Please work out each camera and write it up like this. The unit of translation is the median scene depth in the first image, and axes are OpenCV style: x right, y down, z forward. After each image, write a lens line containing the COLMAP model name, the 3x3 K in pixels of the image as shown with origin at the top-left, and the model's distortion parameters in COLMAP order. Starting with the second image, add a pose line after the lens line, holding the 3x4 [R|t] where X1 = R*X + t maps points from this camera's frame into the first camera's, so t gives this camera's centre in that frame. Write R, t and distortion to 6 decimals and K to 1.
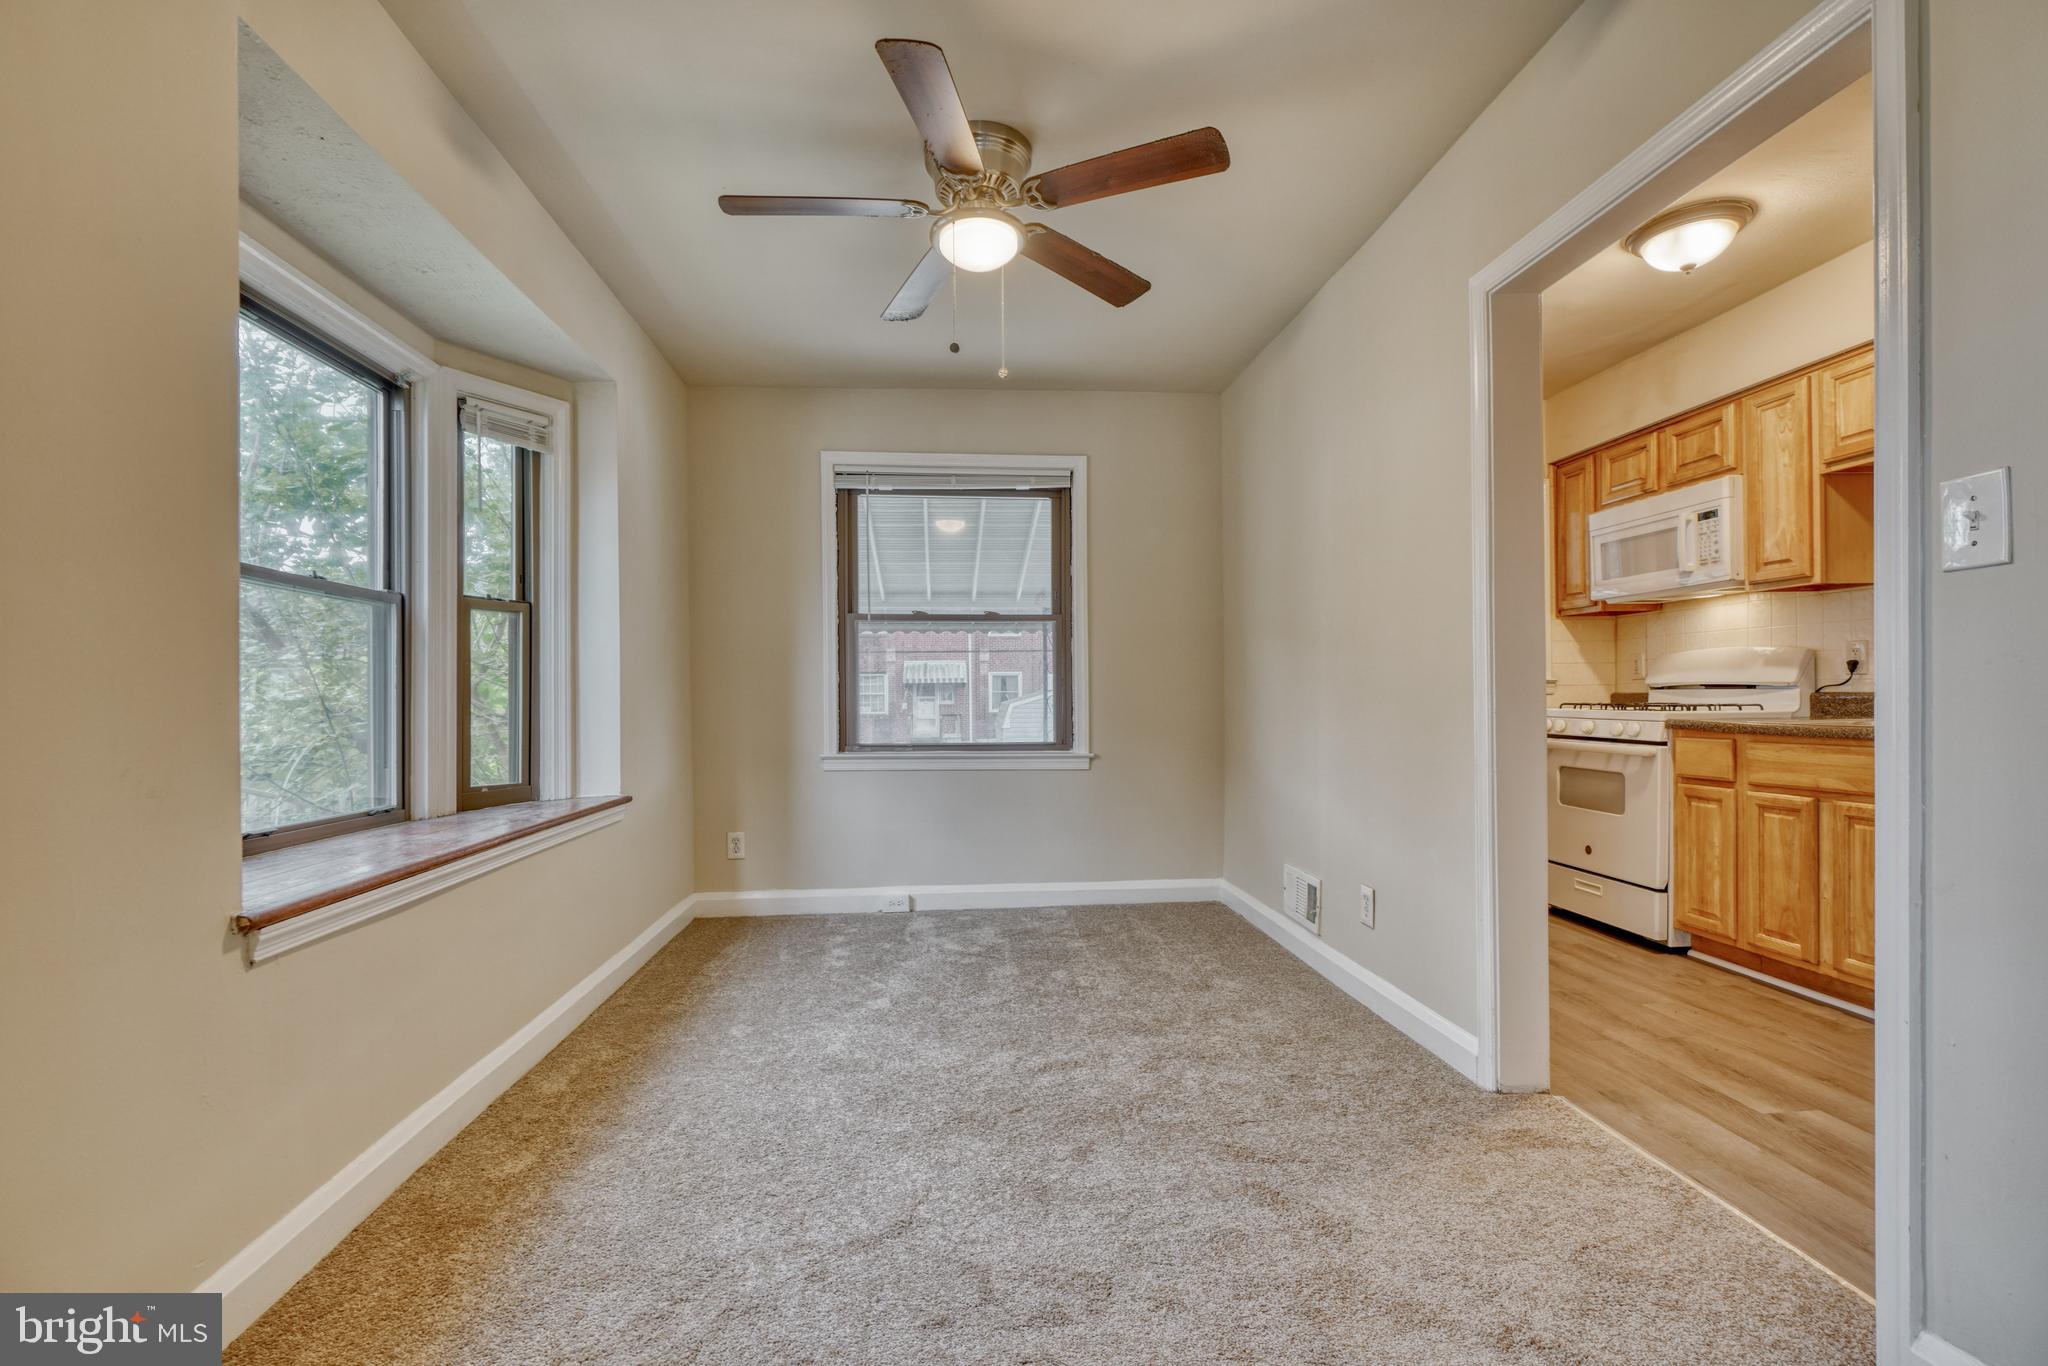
lens RADIAL K [[915.4, 0, 1020.1], [0, 915.4, 704.3], [0, 0, 1]] dist [-0.003529, -0.000054]
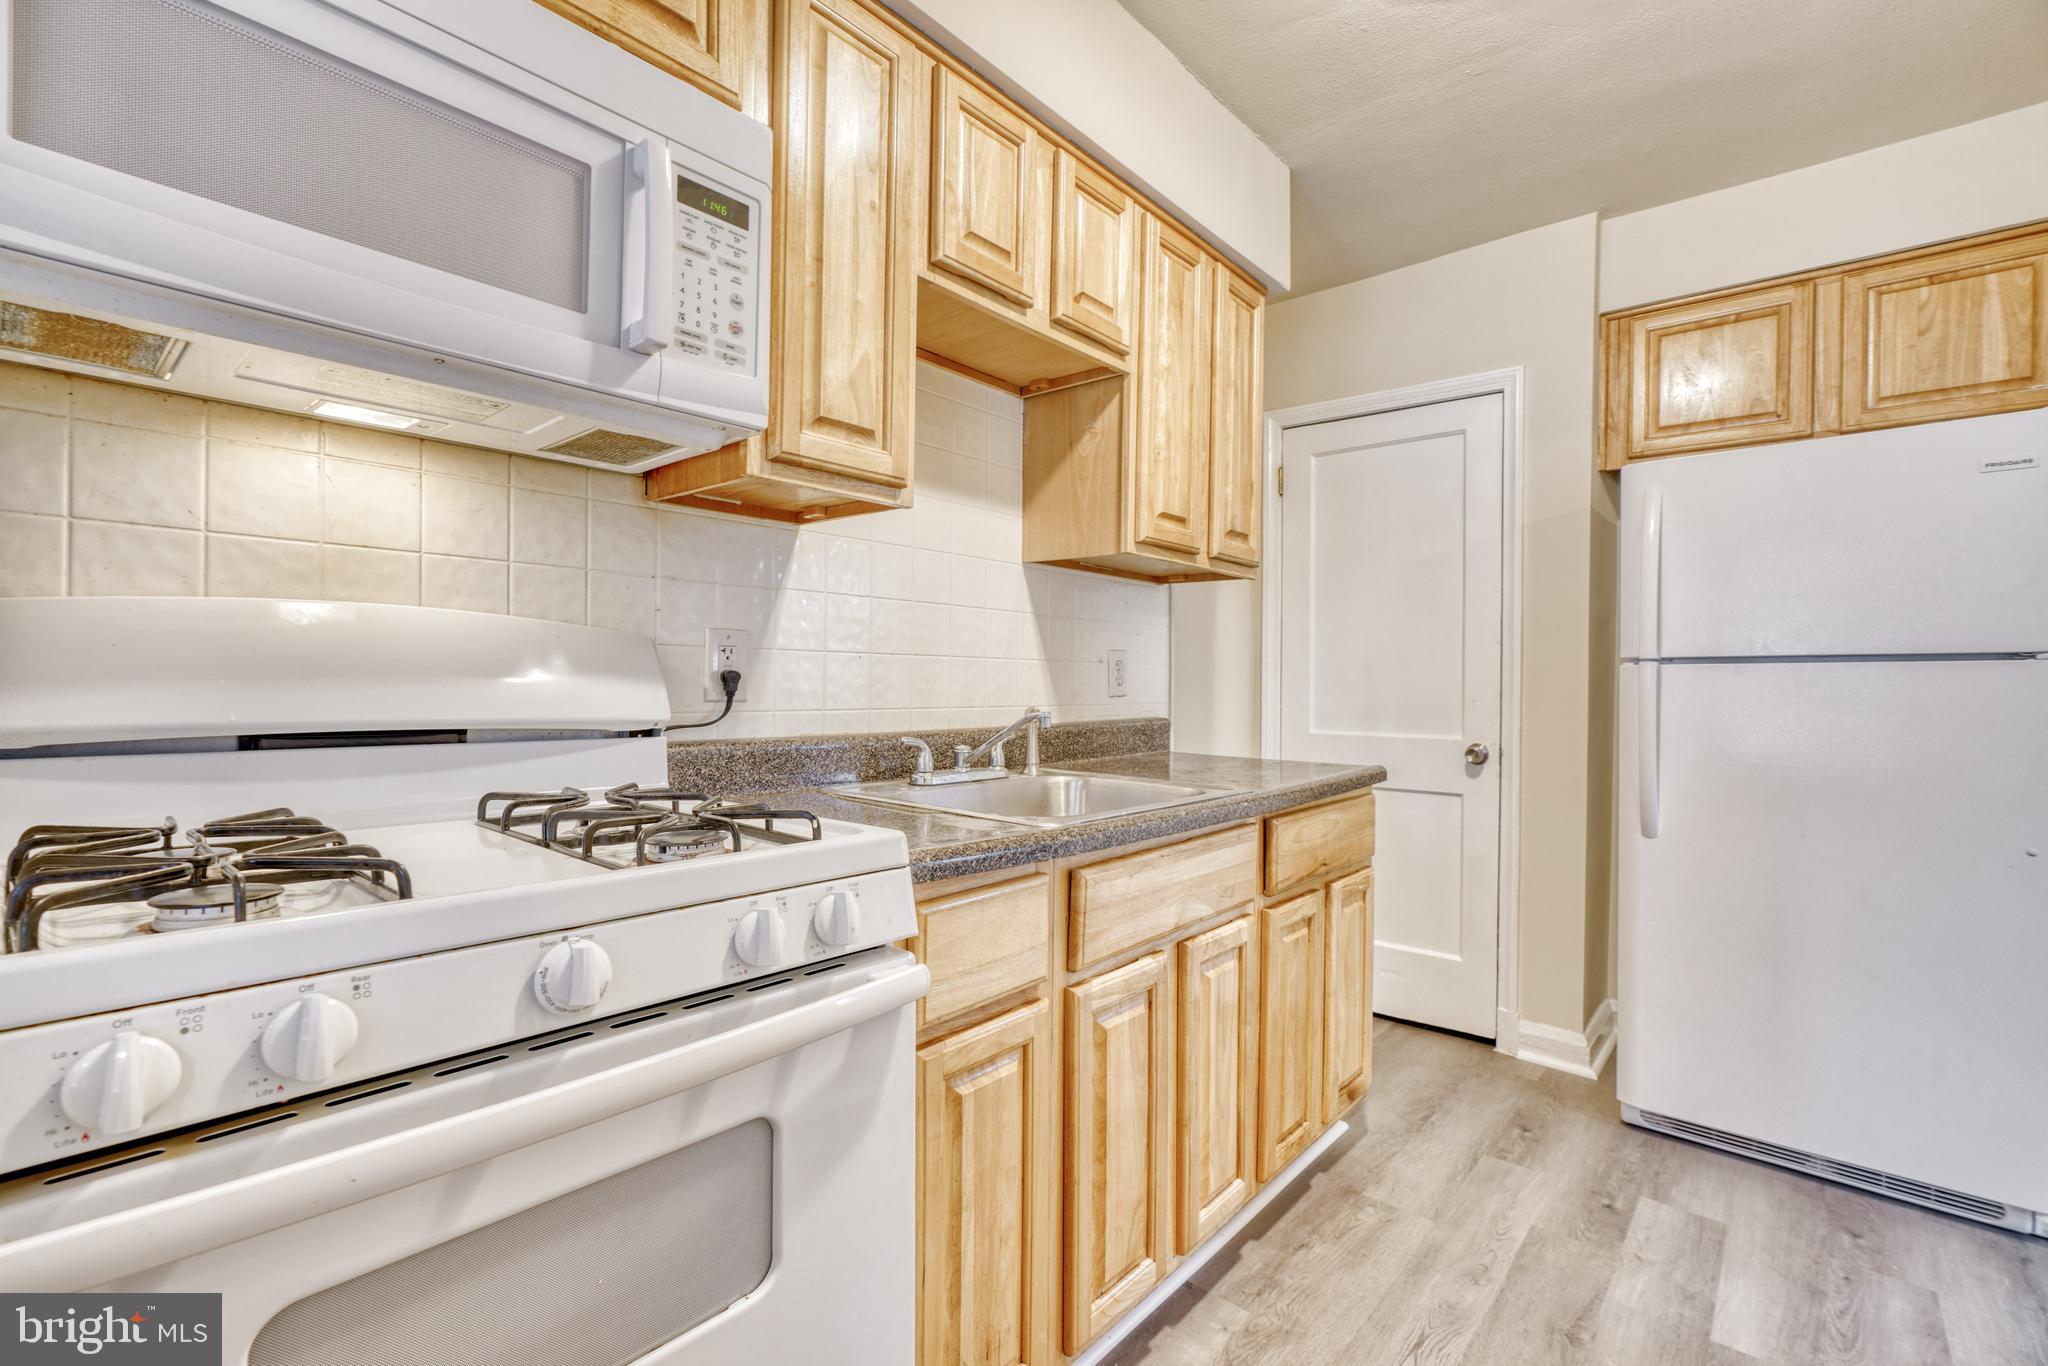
lens RADIAL K [[915.4, 0, 1014.4], [0, 915.4, 686.0], [0, 0, 1]] dist [-0.003529, -0.000054]
pose [[-0.692332, 0.004825, 0.721563, 0.457008], [0.010016, 0.999946, 0.002923, -0.038917], [-0.721509, 0.009251, -0.692343, 1.159421]]
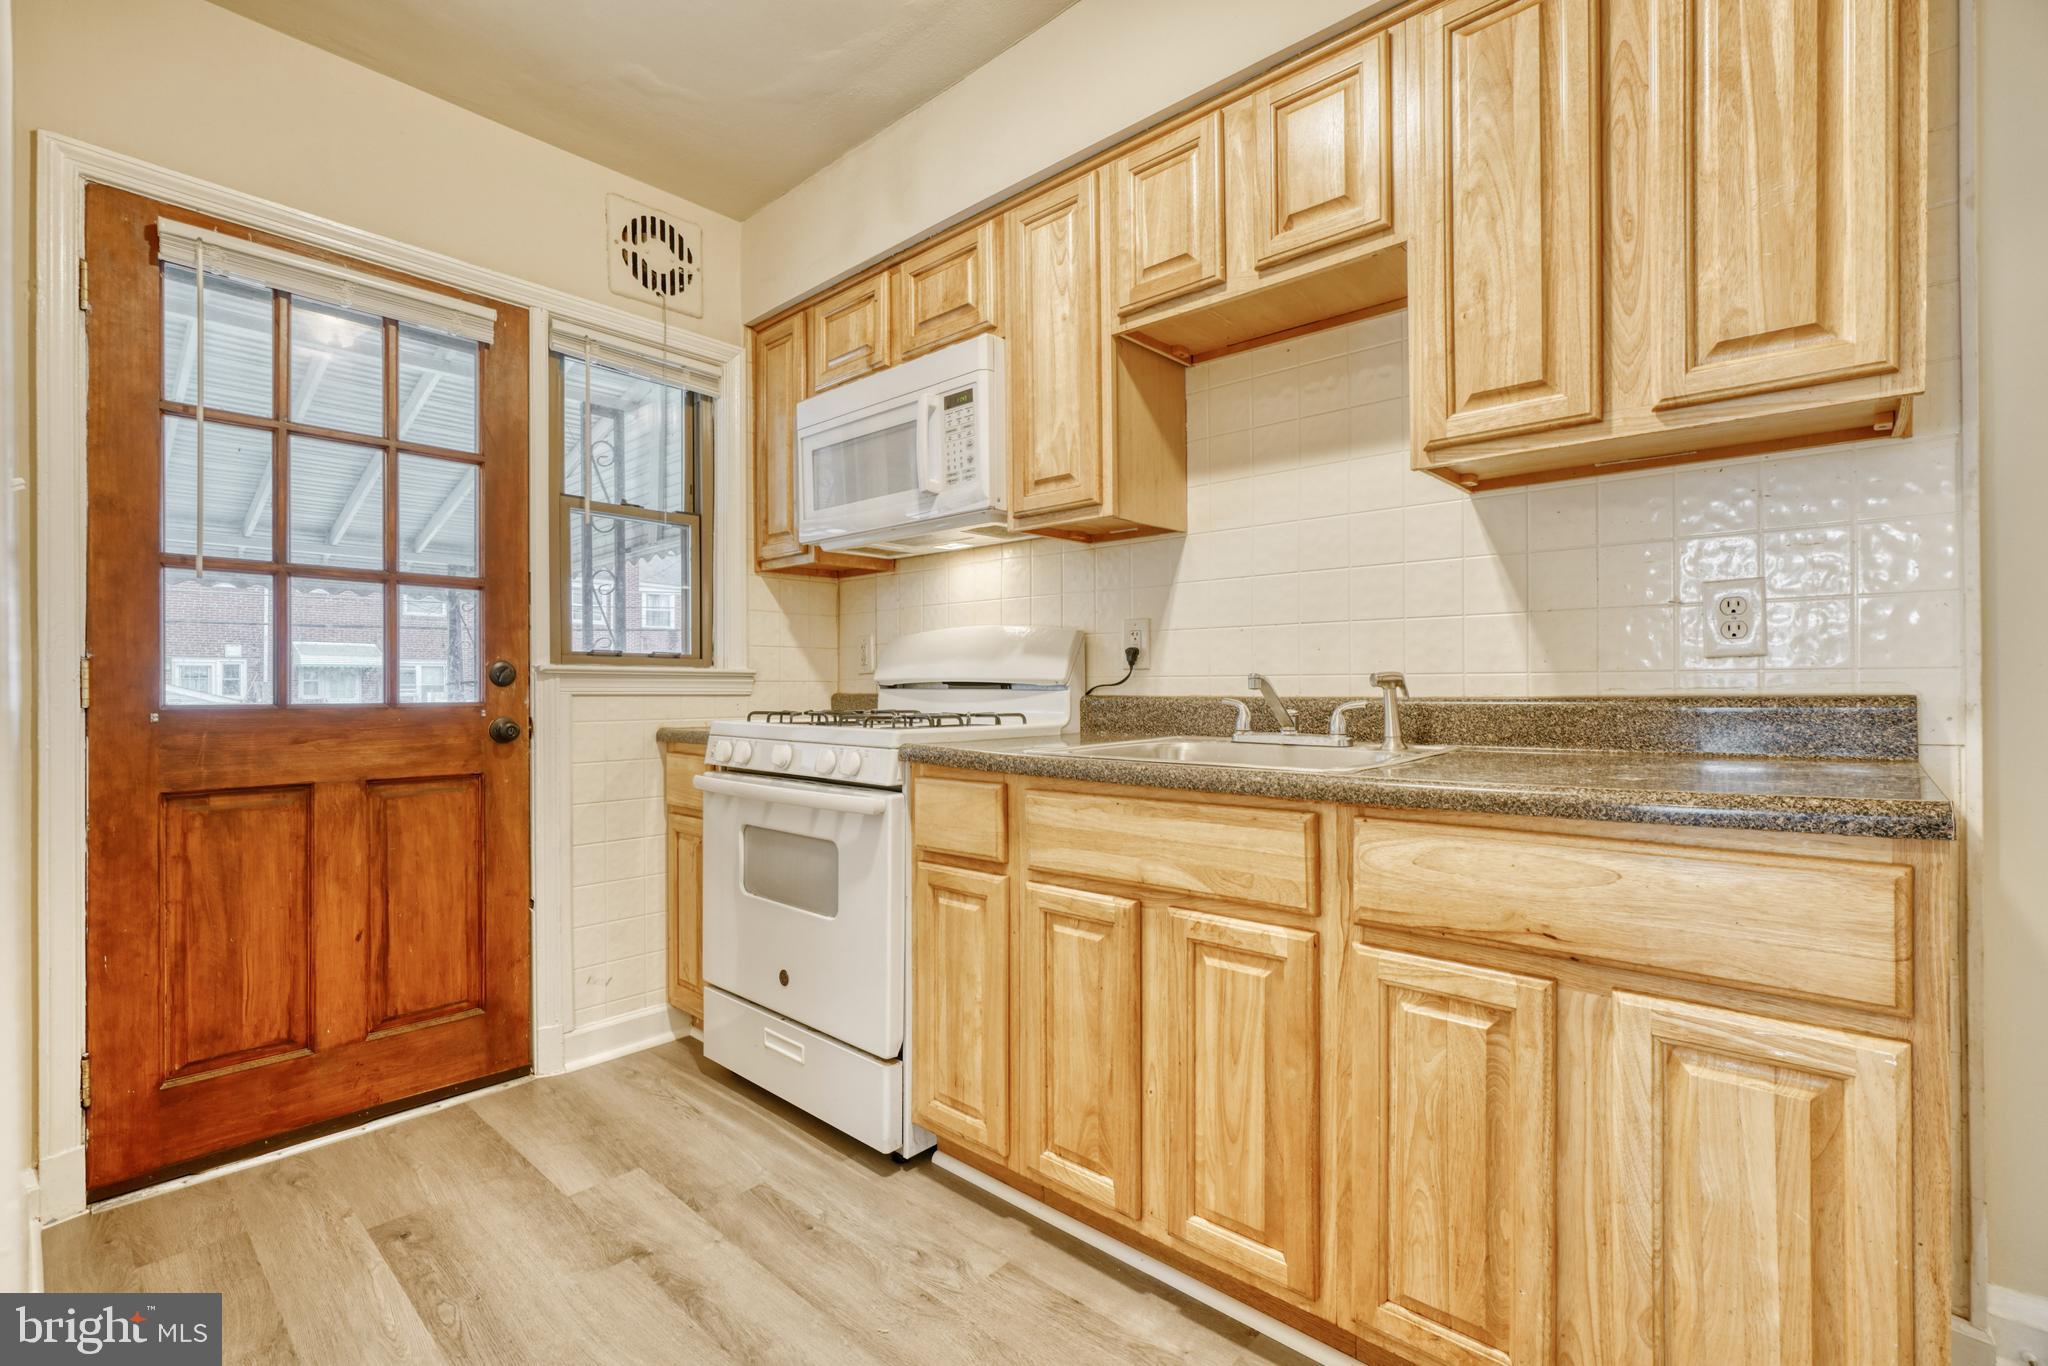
lens RADIAL K [[915.4, 0, 1013.5], [0, 915.4, 688.7], [0, 0, 1]] dist [-0.003529, -0.000054]
pose [[0.739578, 0.007796, 0.673025, 0.382138], [0.001193, 0.999916, -0.012893, -0.009662], [-0.673069, 0.010339, 0.739507, 0.540433]]
